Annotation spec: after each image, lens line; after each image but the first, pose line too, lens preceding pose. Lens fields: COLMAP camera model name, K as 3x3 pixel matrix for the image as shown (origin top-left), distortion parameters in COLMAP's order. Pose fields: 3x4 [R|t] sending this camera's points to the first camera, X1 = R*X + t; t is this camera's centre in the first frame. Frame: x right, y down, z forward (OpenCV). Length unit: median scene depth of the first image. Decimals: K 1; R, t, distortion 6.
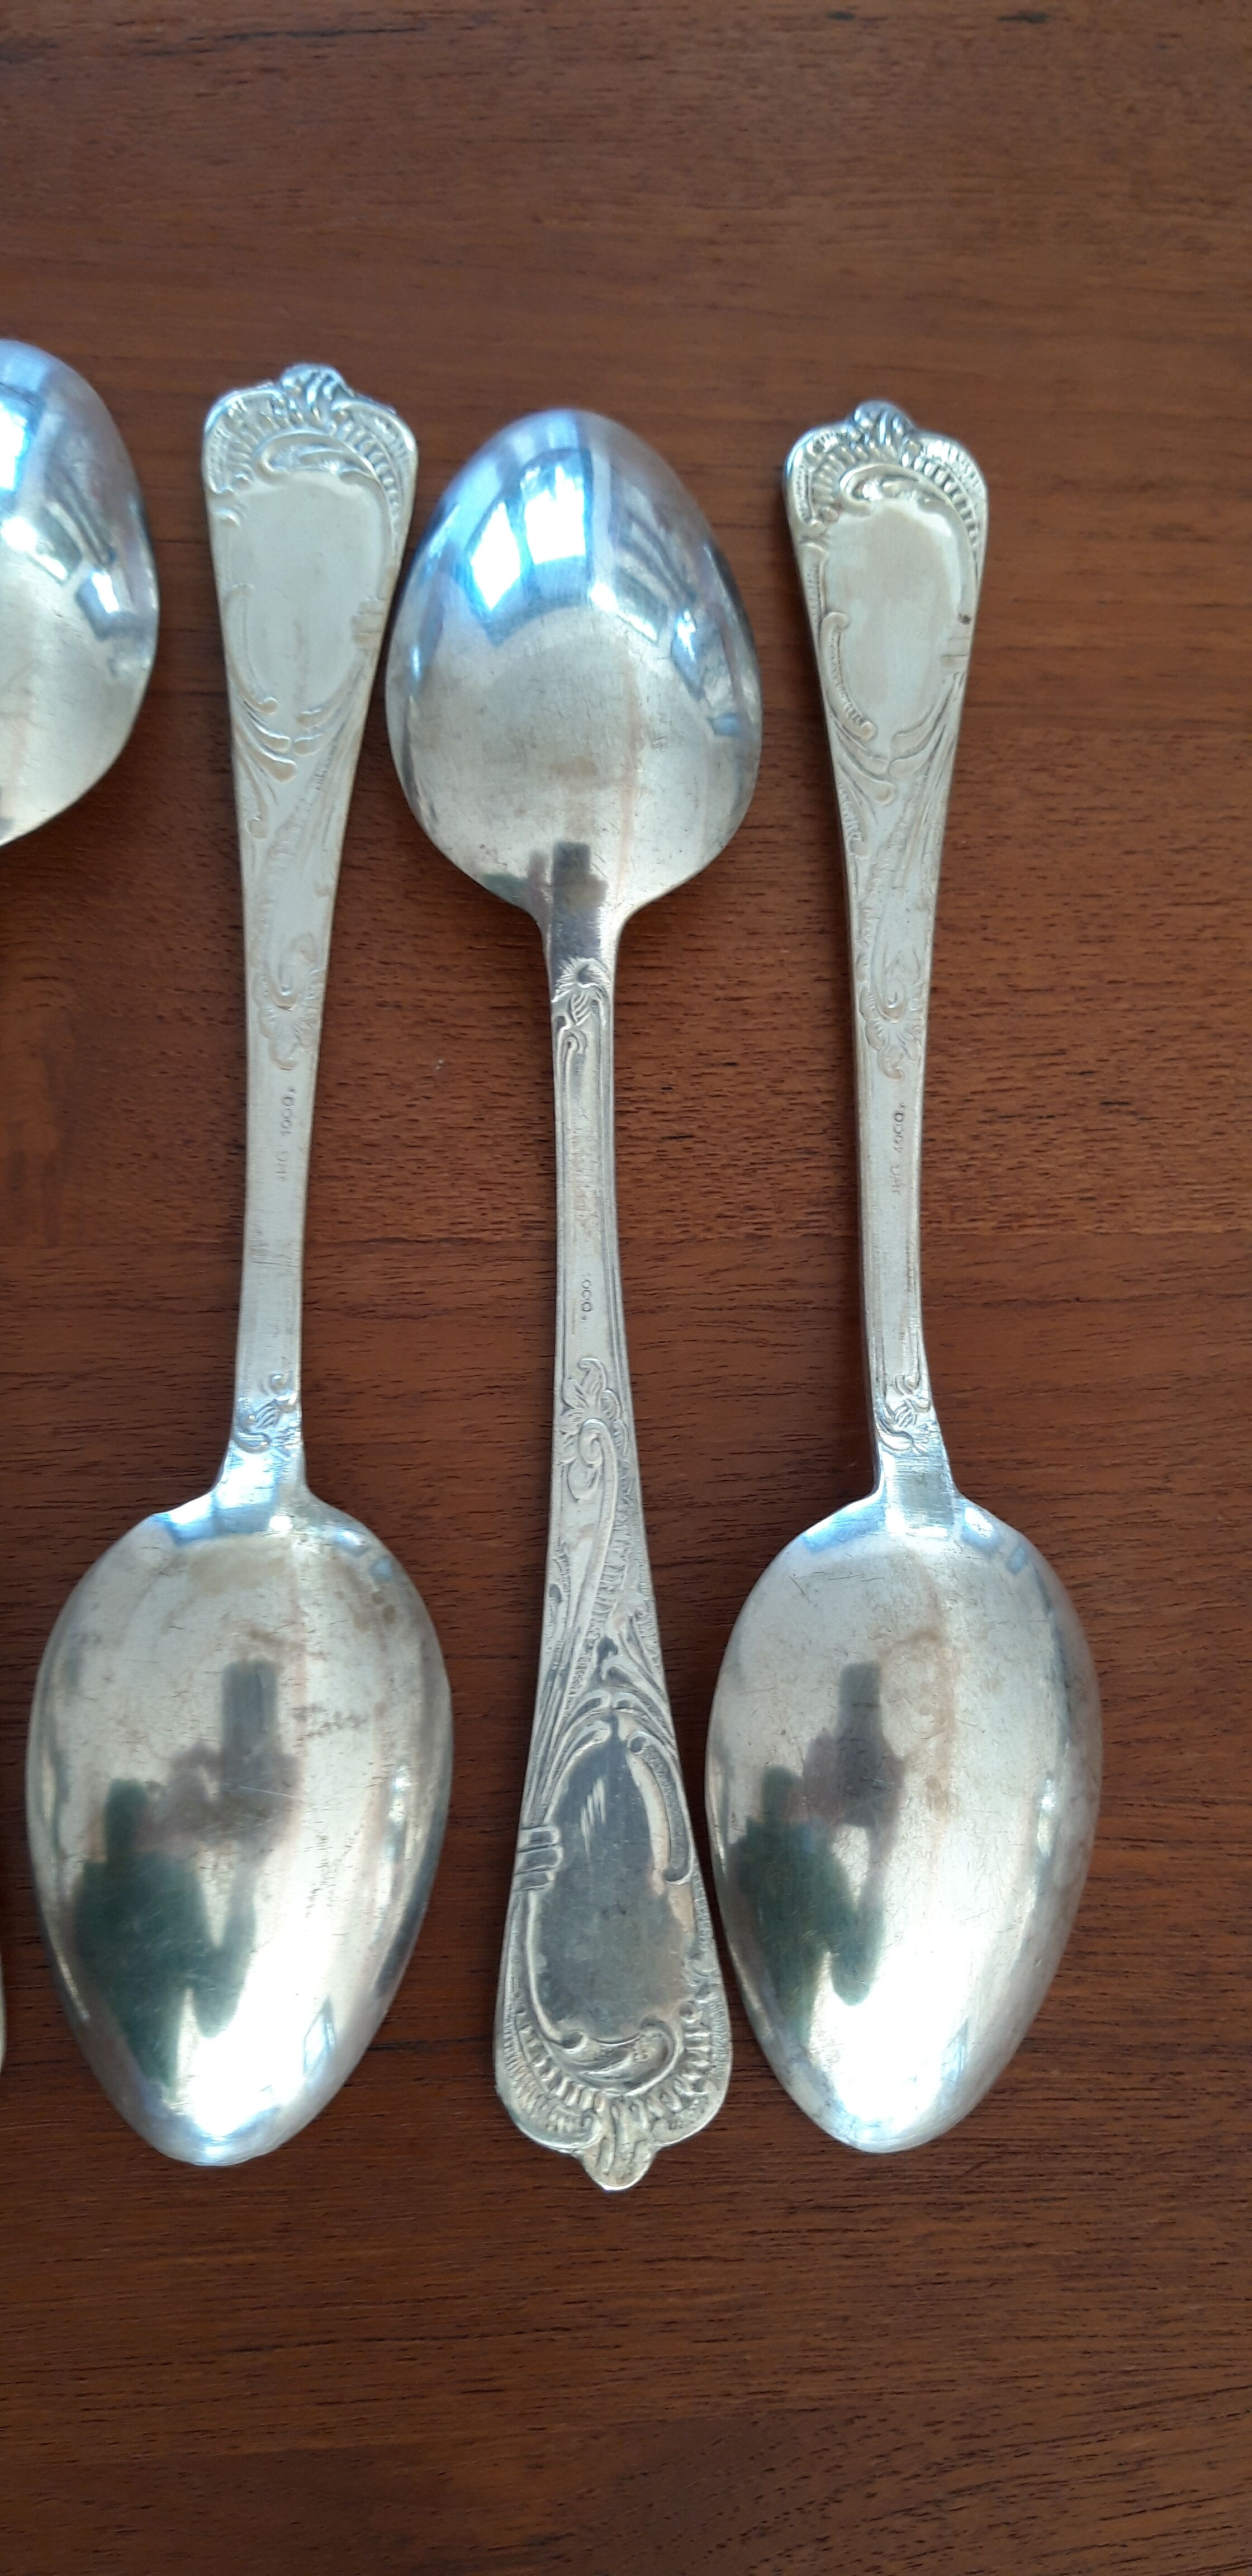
lens RADIAL K [[1777.5, 0, 599.5], [0, 1777.5, 1343.7], [0, 0, 1]] dist [0.044803, -0.073655]
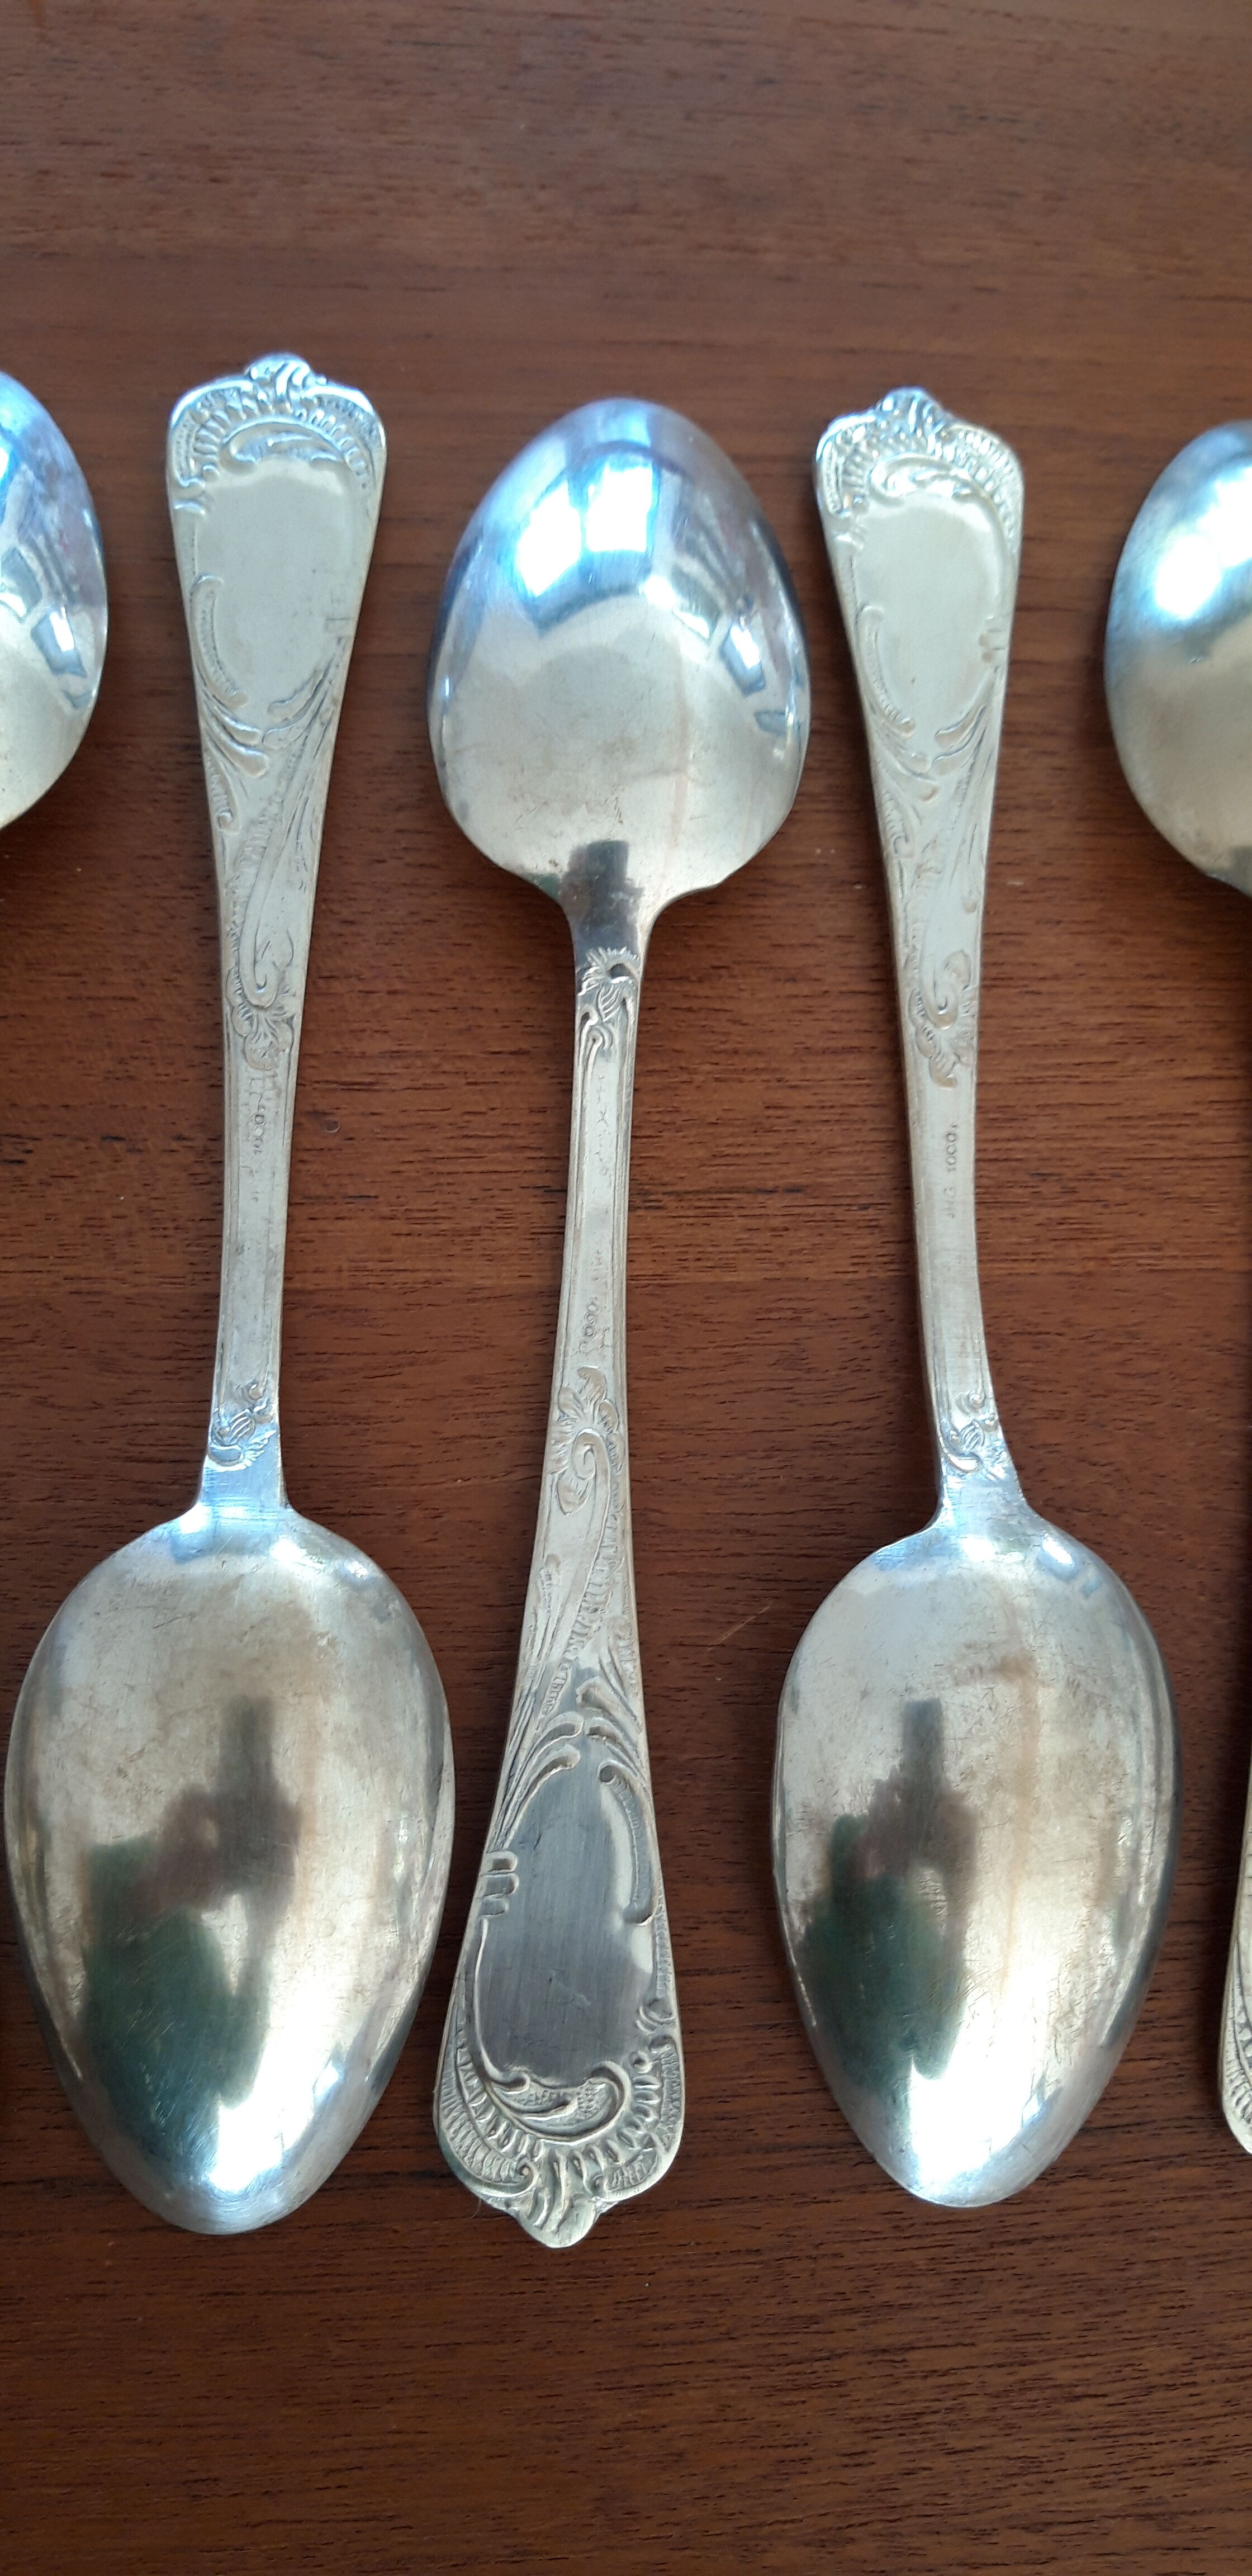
lens RADIAL K [[1886.9, 0, 611.8], [0, 1886.9, 1308.9], [0, 0, 1]] dist [0.020480, -0.062897]
pose [[0.999877, -0.009780, -0.012293, -1.041219], [0.009368, 0.999407, -0.033125, 0.004302], [0.012610, 0.033006, 0.999376, -0.112715]]
